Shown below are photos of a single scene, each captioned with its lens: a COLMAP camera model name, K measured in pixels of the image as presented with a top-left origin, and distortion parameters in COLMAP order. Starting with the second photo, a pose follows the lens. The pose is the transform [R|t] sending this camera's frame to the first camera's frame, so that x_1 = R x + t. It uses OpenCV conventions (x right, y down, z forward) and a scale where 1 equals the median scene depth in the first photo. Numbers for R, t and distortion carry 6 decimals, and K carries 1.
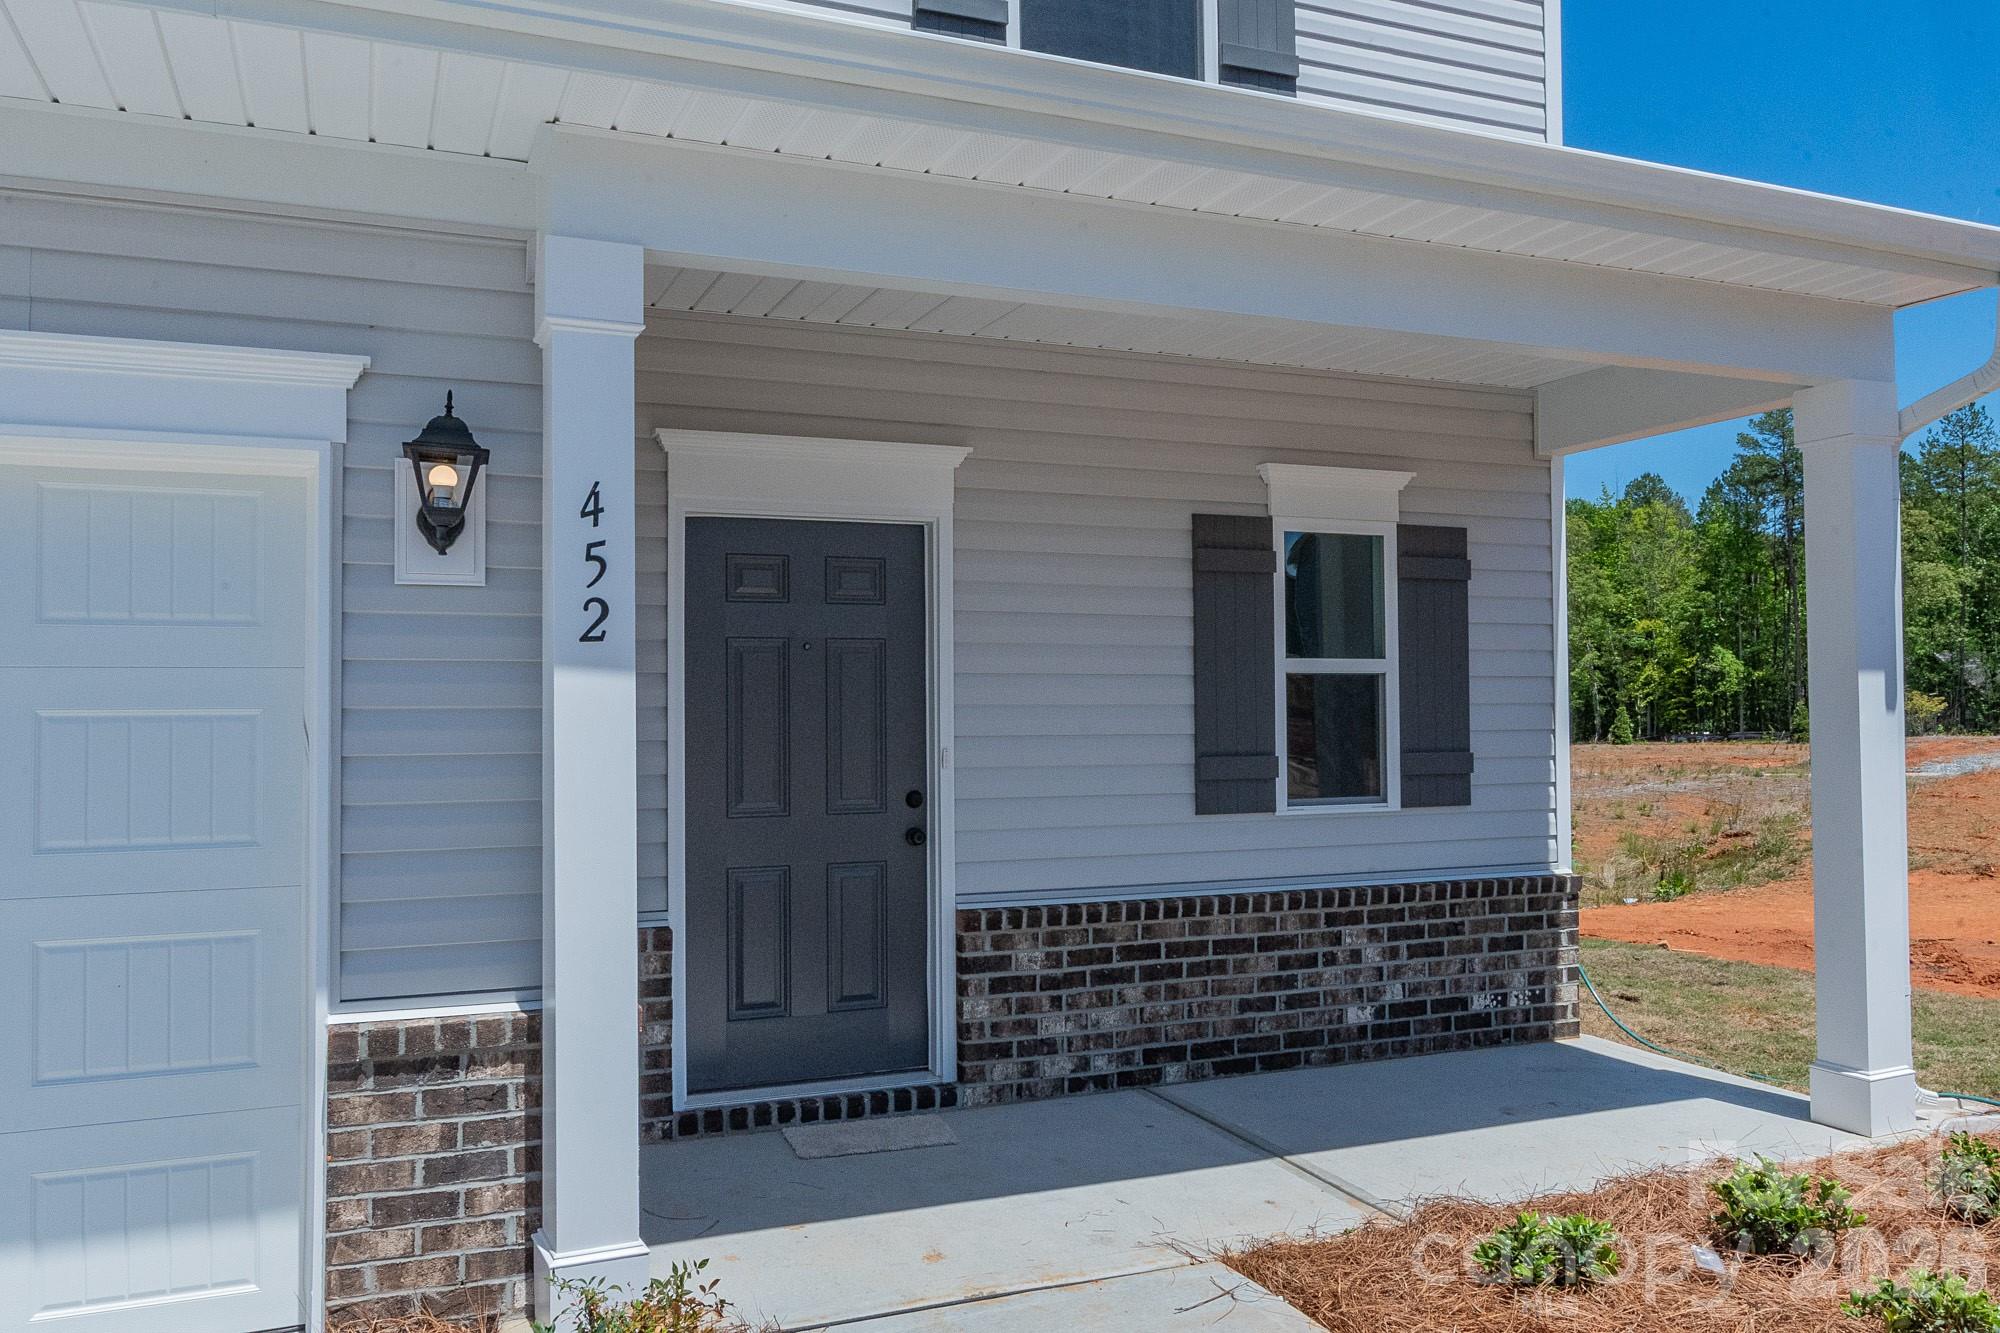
lens RADIAL K [[1521.9, 0, 1007.7], [0, 1521.9, 657.9], [0, 0, 1]] dist [0.007454, 0.001128]
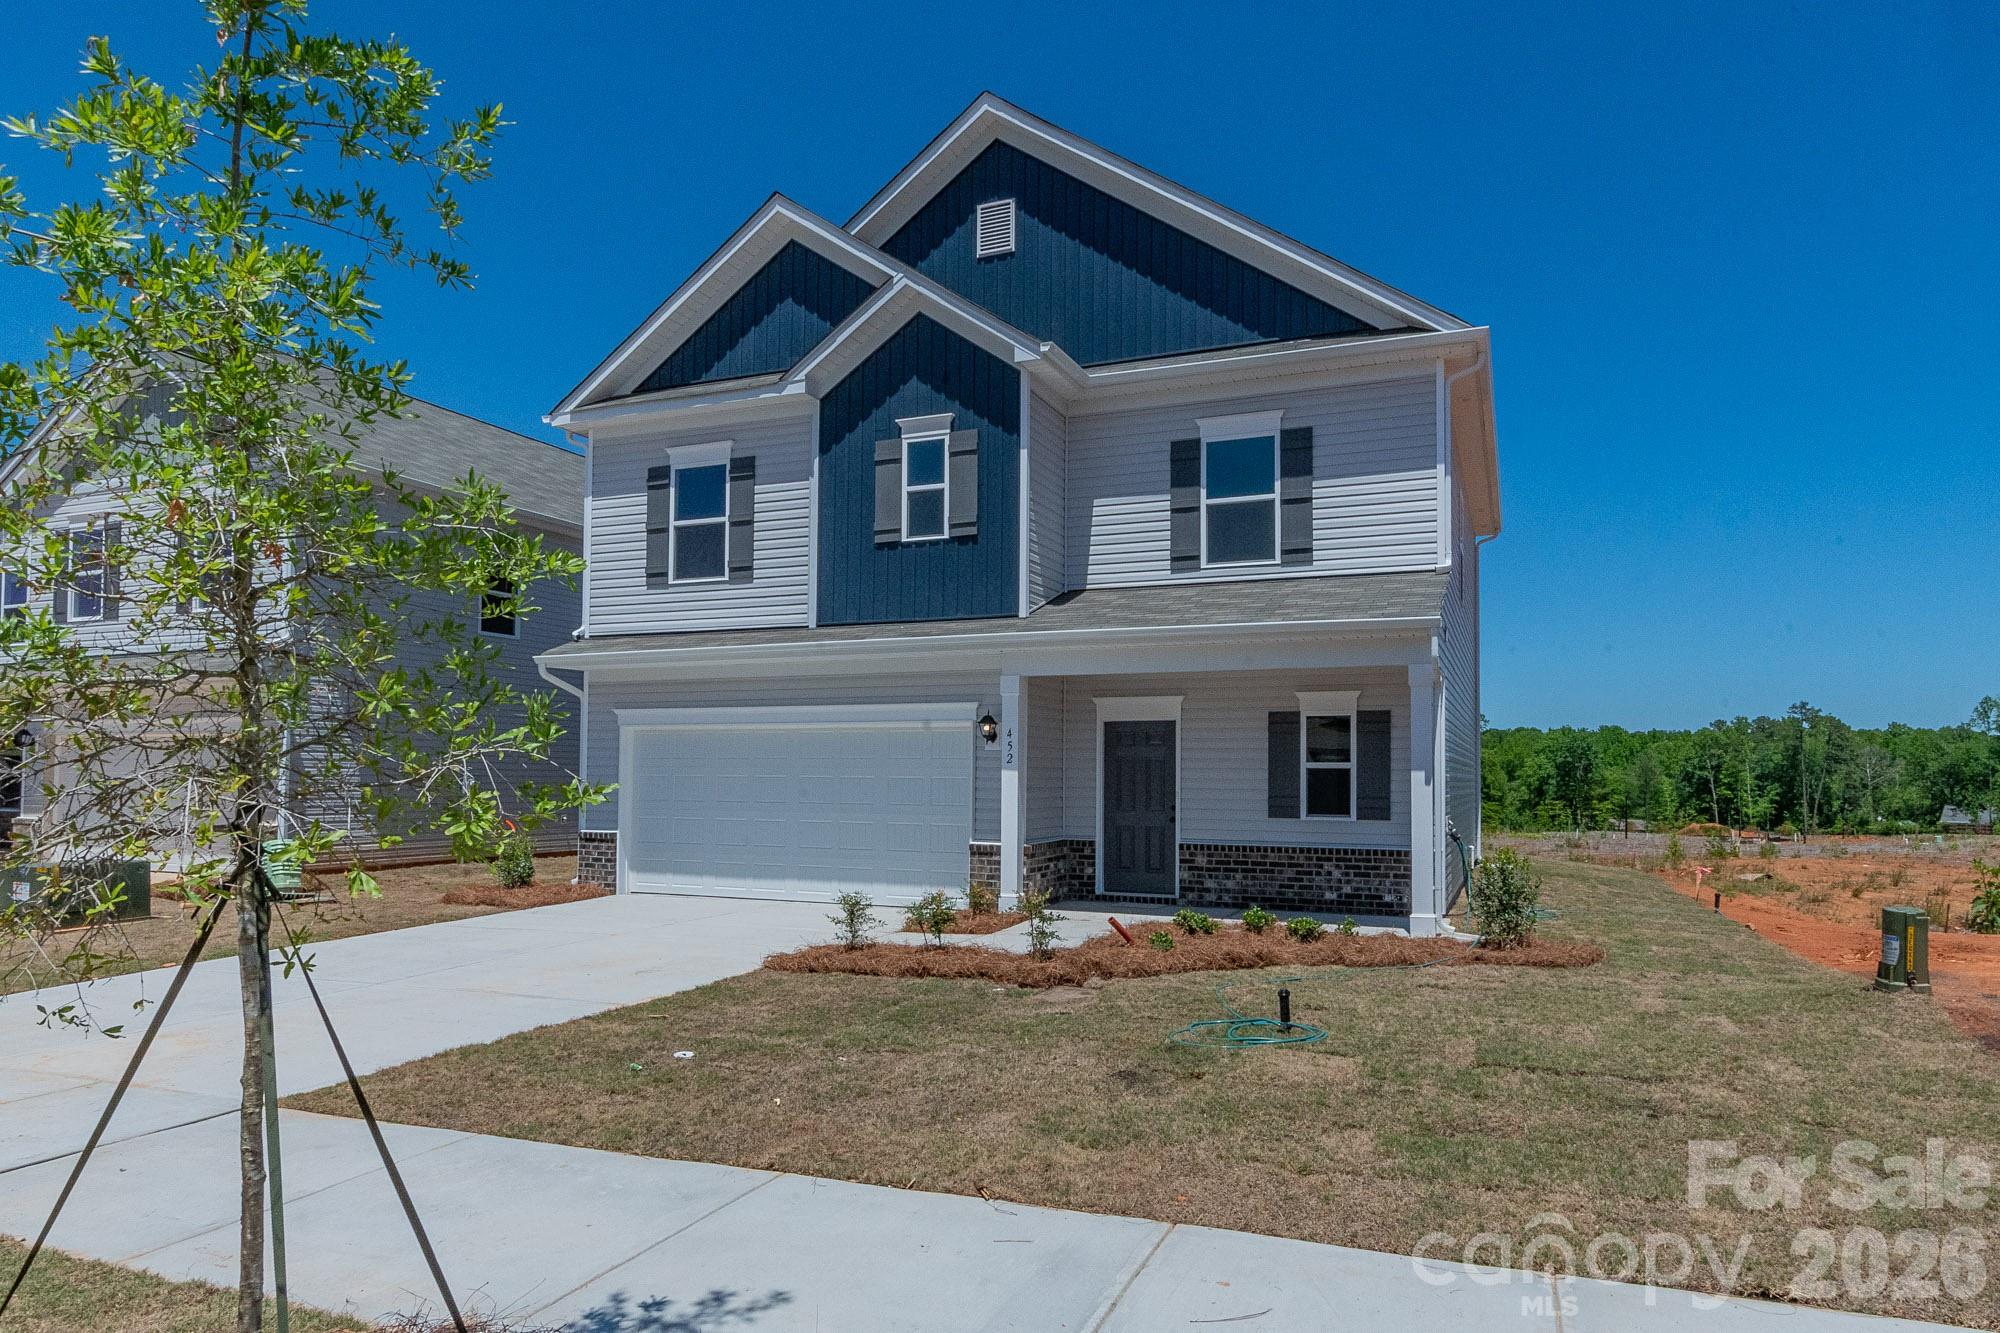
lens RADIAL K [[1199.0, 0, 999.9], [0, 1199.0, 667.4], [0, 0, 1]] dist [-0.006122, -0.001403]
pose [[0.677666, -0.054873, -0.733320, 1.451906], [0.012922, 0.997947, -0.062734, -0.044313], [0.735256, 0.033037, 0.676984, -0.903999]]
